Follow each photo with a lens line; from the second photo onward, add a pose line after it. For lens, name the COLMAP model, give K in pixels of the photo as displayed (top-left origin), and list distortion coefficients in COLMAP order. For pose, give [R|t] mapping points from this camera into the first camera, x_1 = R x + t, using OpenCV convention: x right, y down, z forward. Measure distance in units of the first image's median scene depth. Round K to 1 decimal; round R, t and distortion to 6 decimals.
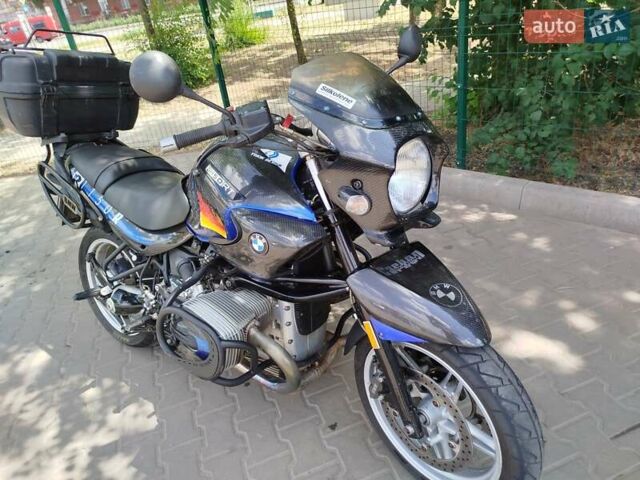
lens RADIAL K [[452.5, 0, 320.0], [0, 452.5, 240.0], [0, 0, 1]] dist [0.000476, 0.001150]
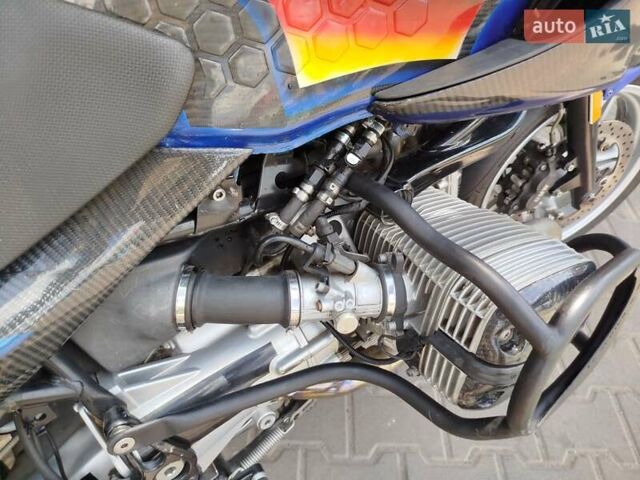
lens RADIAL K [[452.5, 0, 320.0], [0, 452.5, 240.0], [0, 0, 1]] dist [0.000476, 0.001150]
pose [[0.311152, -0.616266, 0.723464, -0.434887], [0.362276, 0.780687, 0.509199, -0.080202], [-0.878601, 0.103656, 0.466171, 0.753300]]
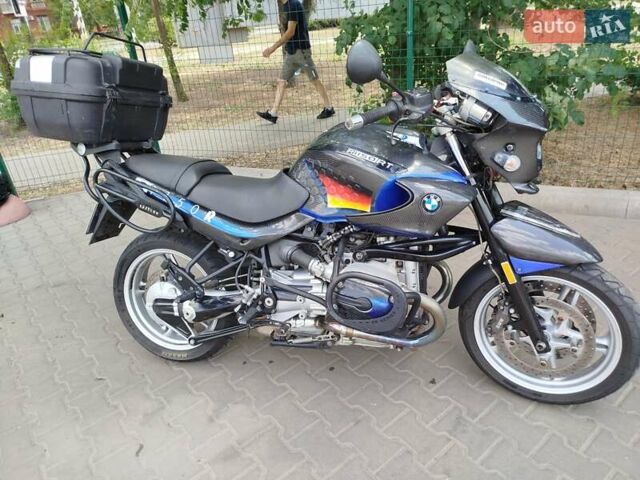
lens RADIAL K [[452.5, 0, 320.0], [0, 452.5, 240.0], [0, 0, 1]] dist [0.000476, 0.001150]
pose [[0.943120, -0.093103, 0.319149, -0.547450], [0.121164, 0.990218, -0.069186, 0.102909], [-0.309585, 0.103920, 0.945176, -0.017473]]
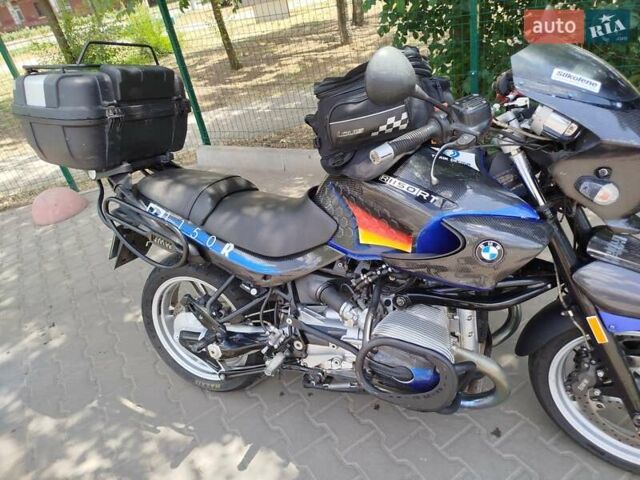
lens RADIAL K [[452.5, 0, 320.0], [0, 452.5, 240.0], [0, 0, 1]] dist [0.000476, 0.001150]
pose [[0.975862, -0.144921, 0.163375, -0.417149], [0.145348, 0.989336, 0.009400, -0.049620], [-0.162995, 0.014573, 0.986519, 0.110781]]
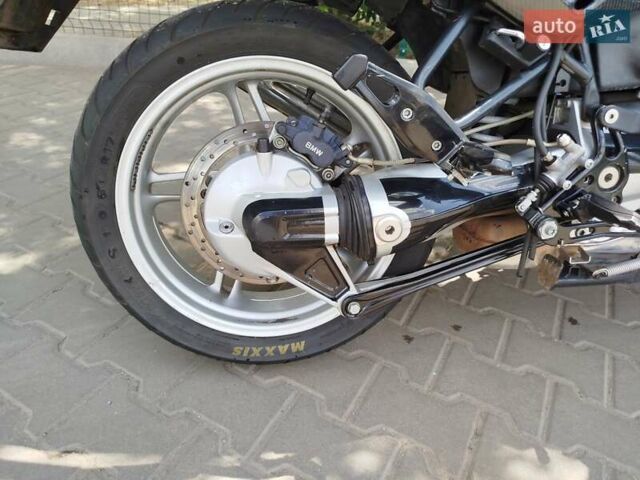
lens RADIAL K [[452.5, 0, 320.0], [0, 452.5, 240.0], [0, 0, 1]] dist [0.000476, 0.001150]
pose [[0.741033, -0.191083, 0.643705, -0.802746], [0.179774, 0.980116, 0.083990, 0.130936], [-0.646955, 0.053482, 0.760650, 0.859292]]
